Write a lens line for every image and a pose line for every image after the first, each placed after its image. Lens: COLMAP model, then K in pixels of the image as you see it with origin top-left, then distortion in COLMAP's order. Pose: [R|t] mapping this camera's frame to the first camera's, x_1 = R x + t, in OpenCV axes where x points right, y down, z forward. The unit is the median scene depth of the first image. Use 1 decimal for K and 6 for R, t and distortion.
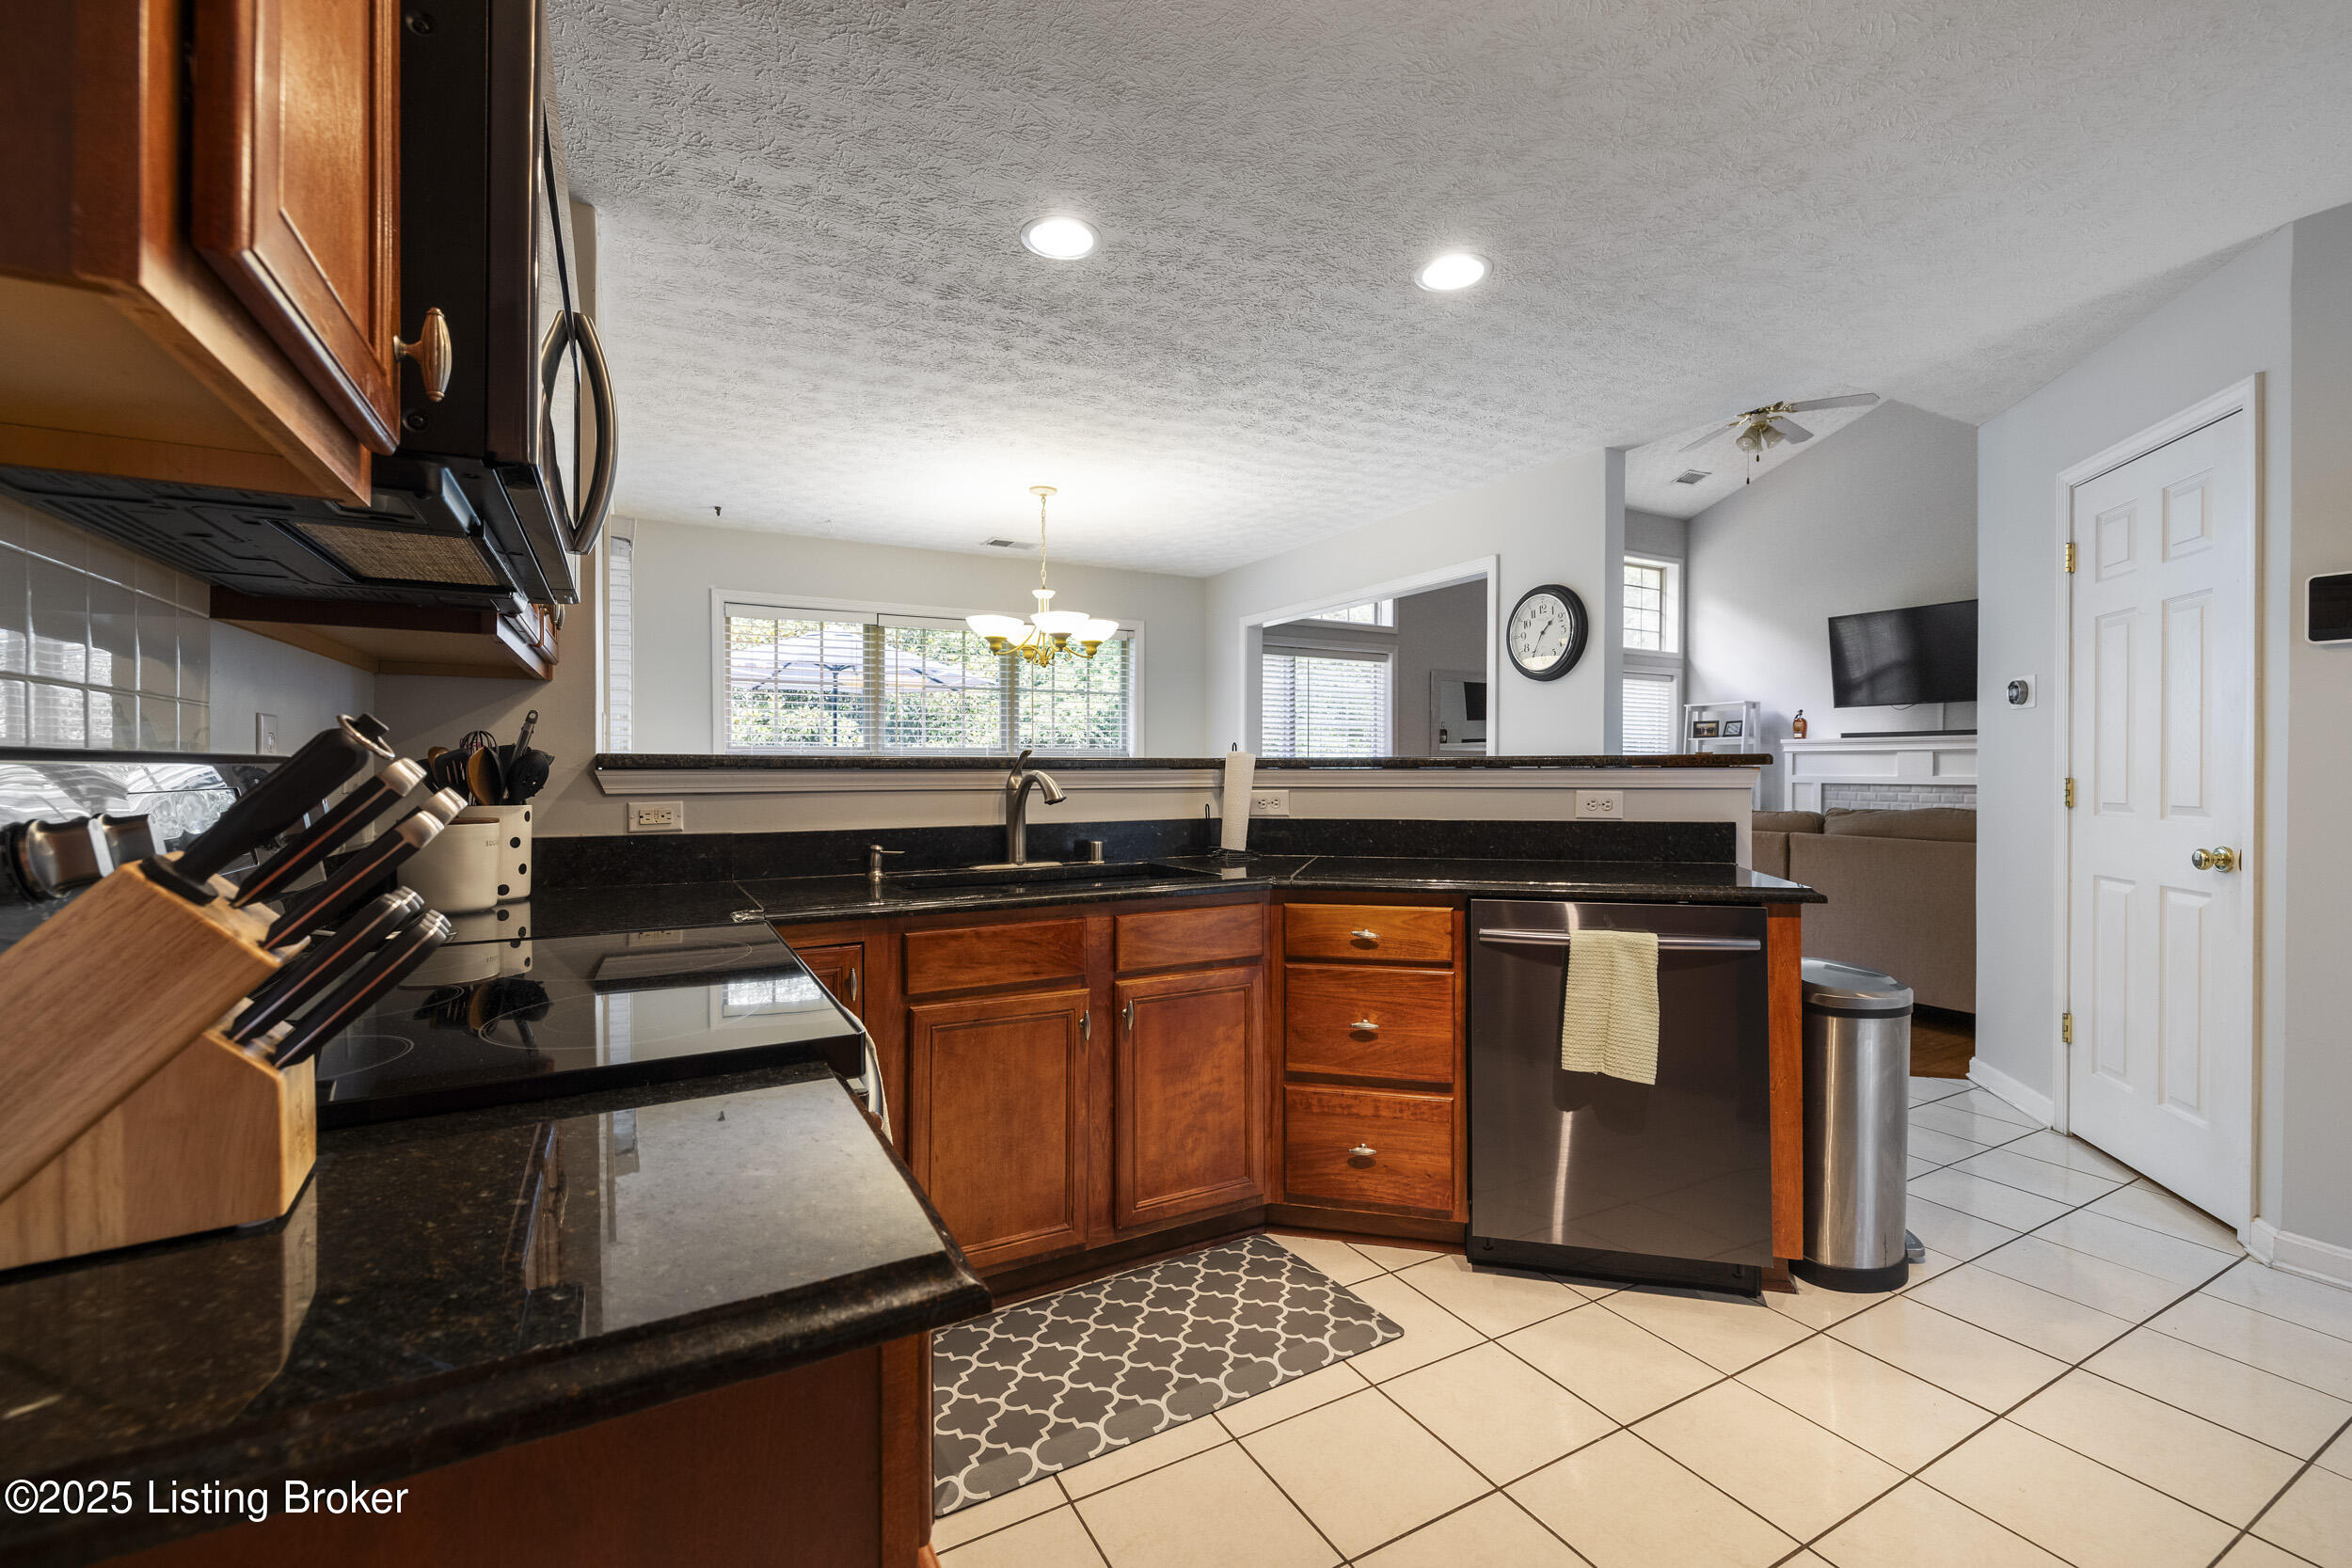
lens RADIAL K [[989.7, 0, 1175.6], [0, 989.7, 770.0], [0, 0, 1]] dist [-0.000583, -0.000378]
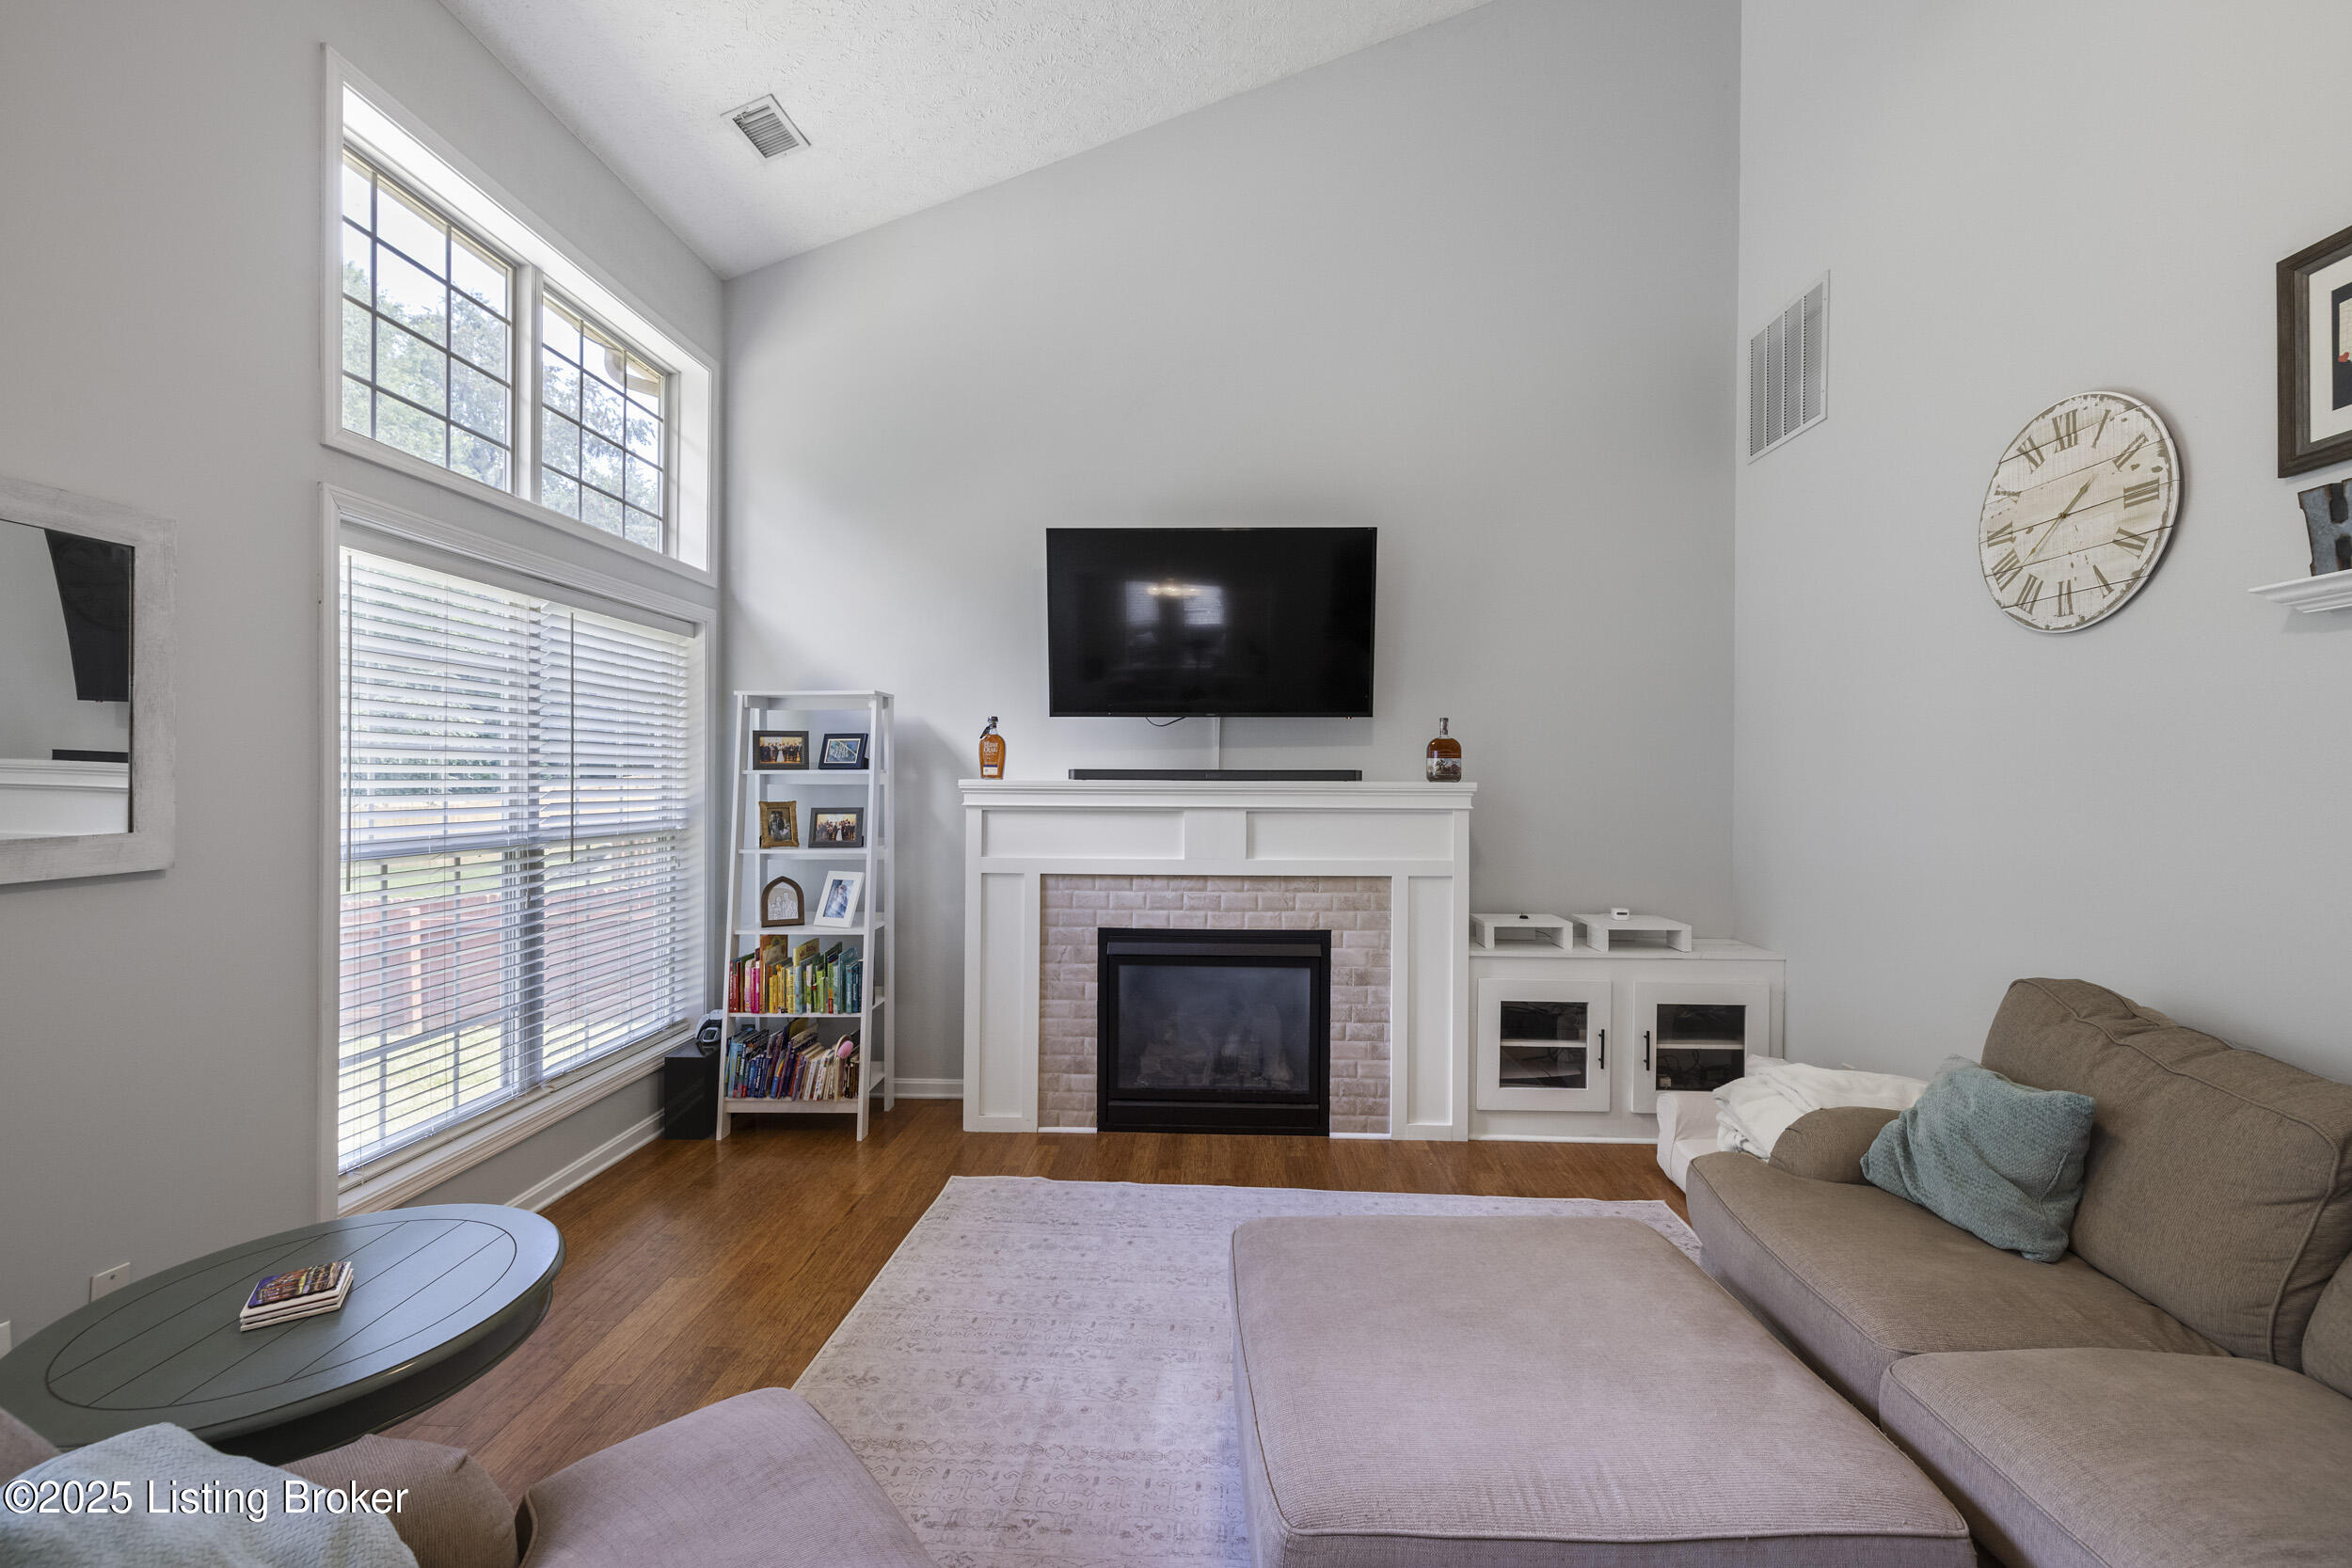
lens RADIAL K [[989.7, 0, 1186.3], [0, 989.7, 780.9], [0, 0, 1]] dist [-0.000583, -0.000378]
pose [[0.509088, 0.000092, 0.860715, 1.012504], [-0.001669, 0.999998, 0.000880, -0.113845], [-0.860713, -0.001884, 0.509087, 2.523739]]
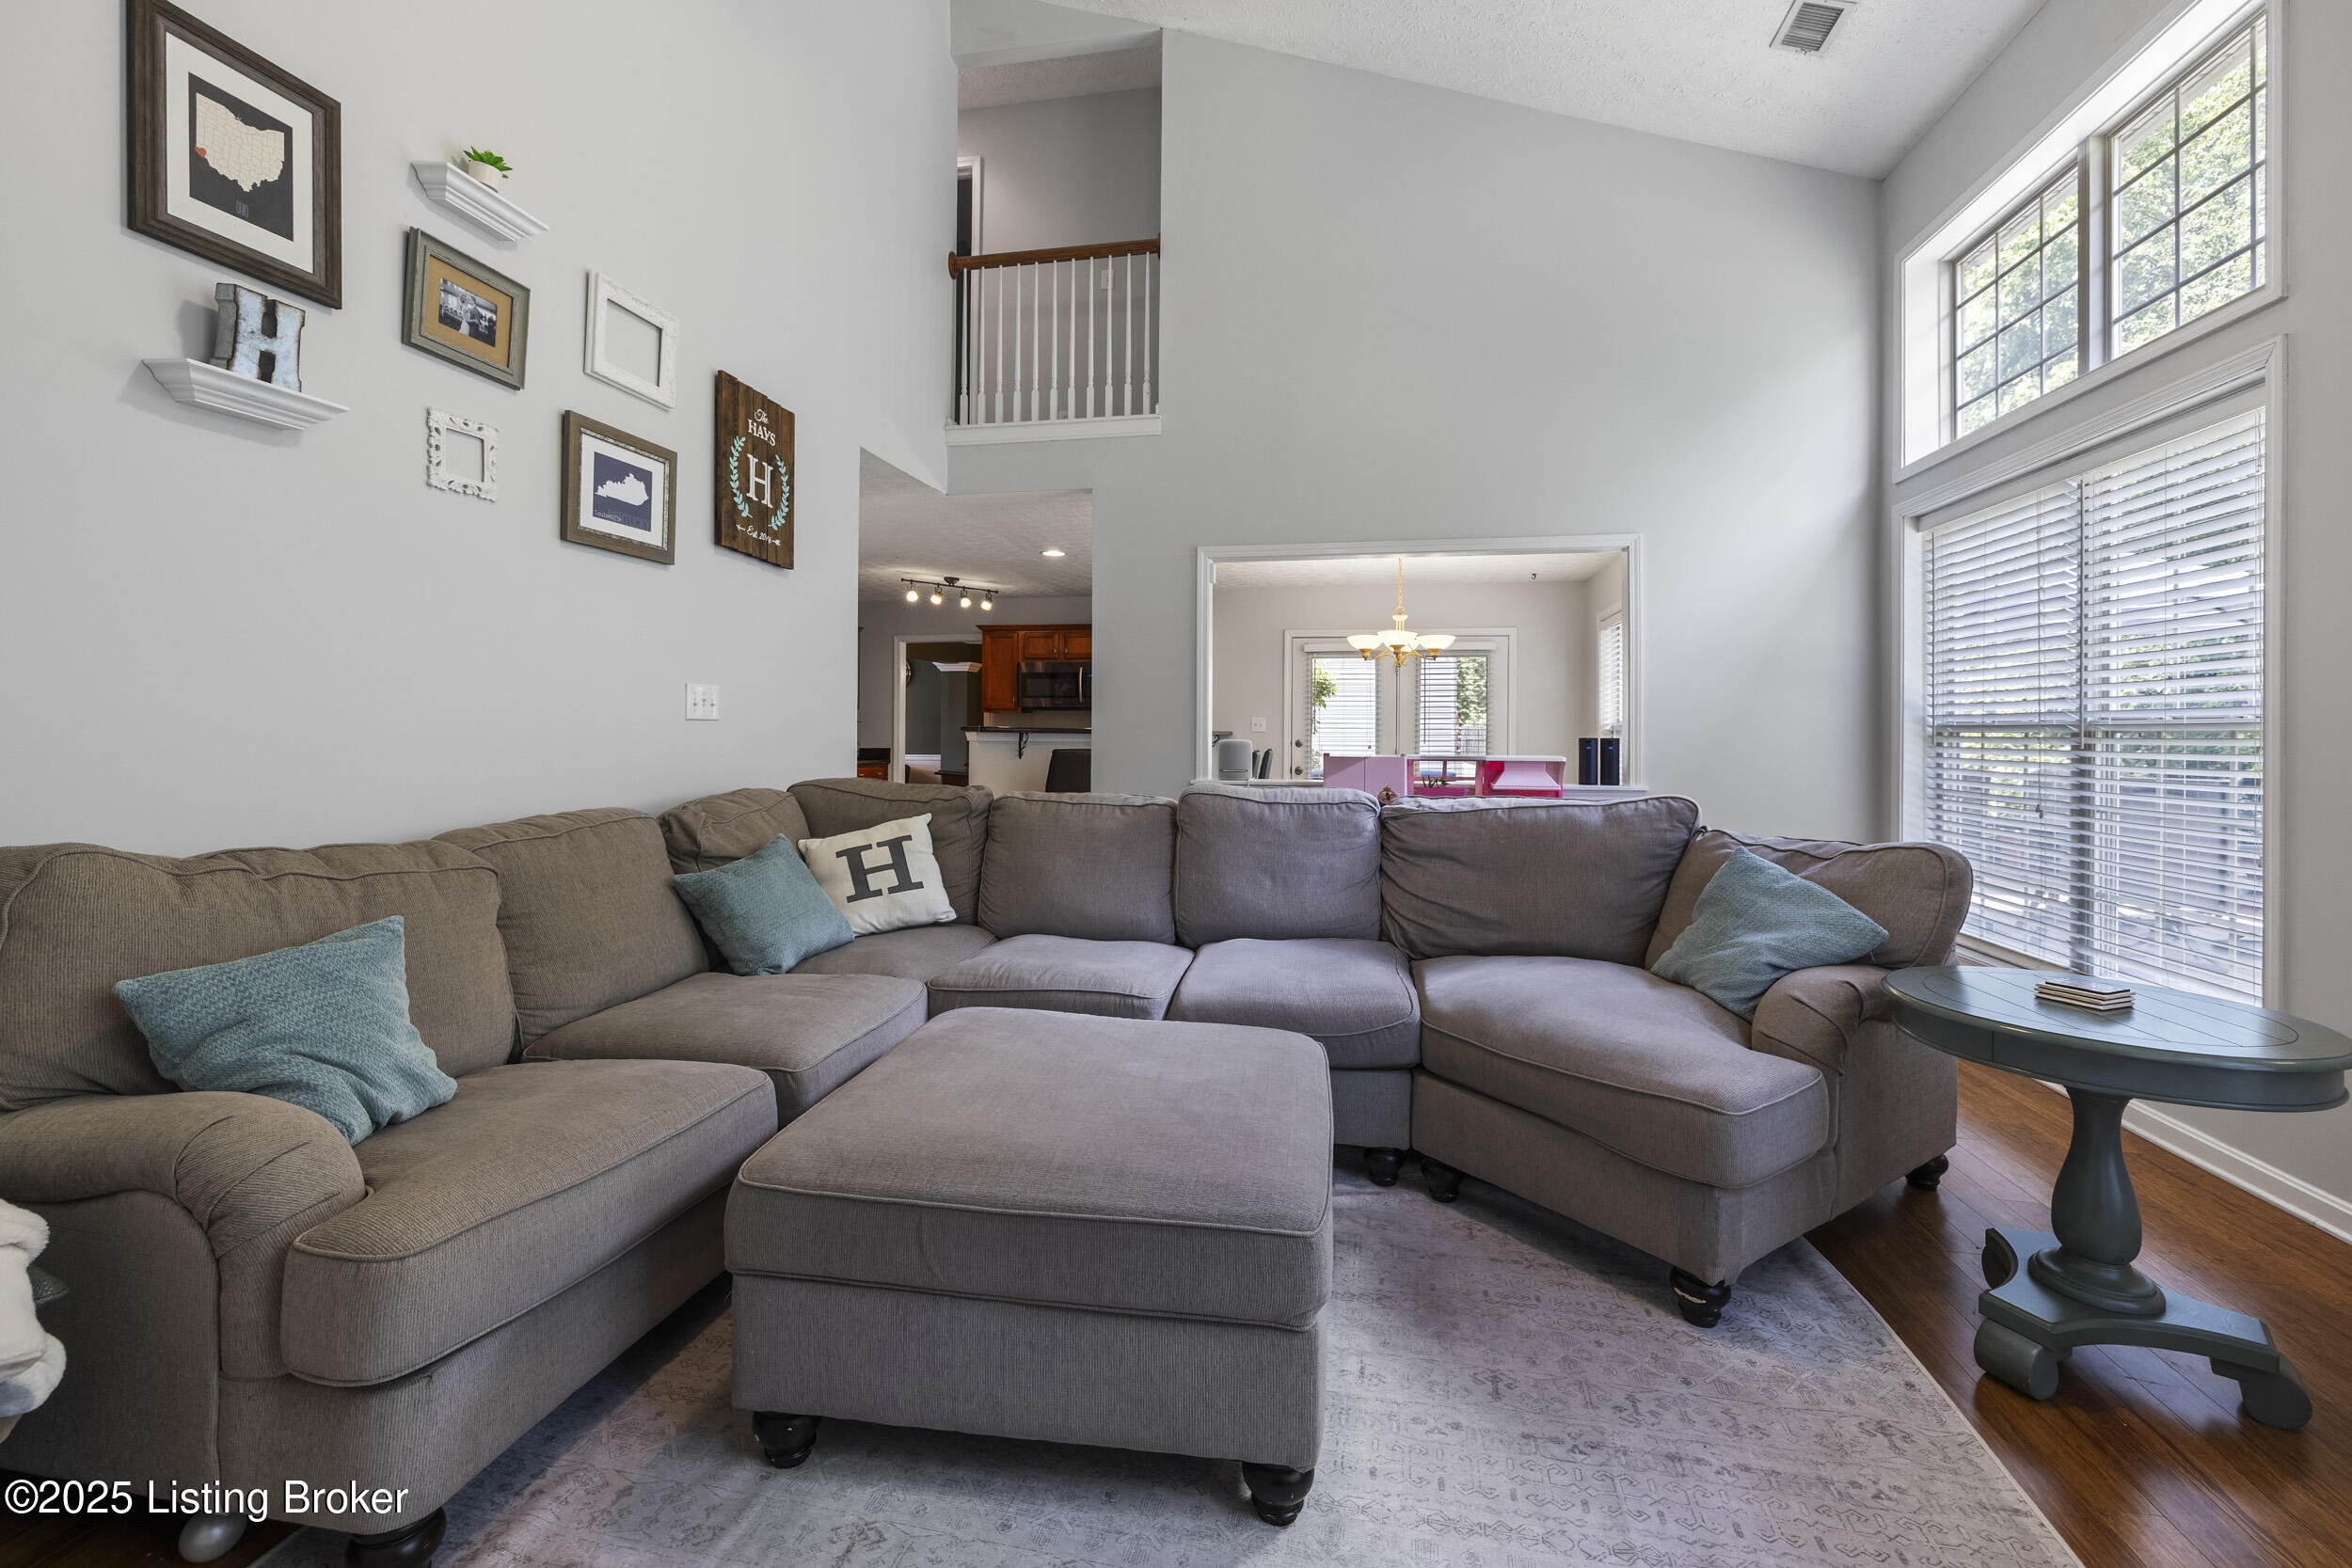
lens RADIAL K [[989.7, 0, 1193.6], [0, 989.7, 725.2], [0, 0, 1]] dist [-0.000583, -0.000378]
pose [[-0.624976, -0.002356, -0.780641, 2.366027], [-0.003862, 0.999993, 0.000074, 0.003970], [0.780635, 0.003061, -0.624980, 3.278075]]
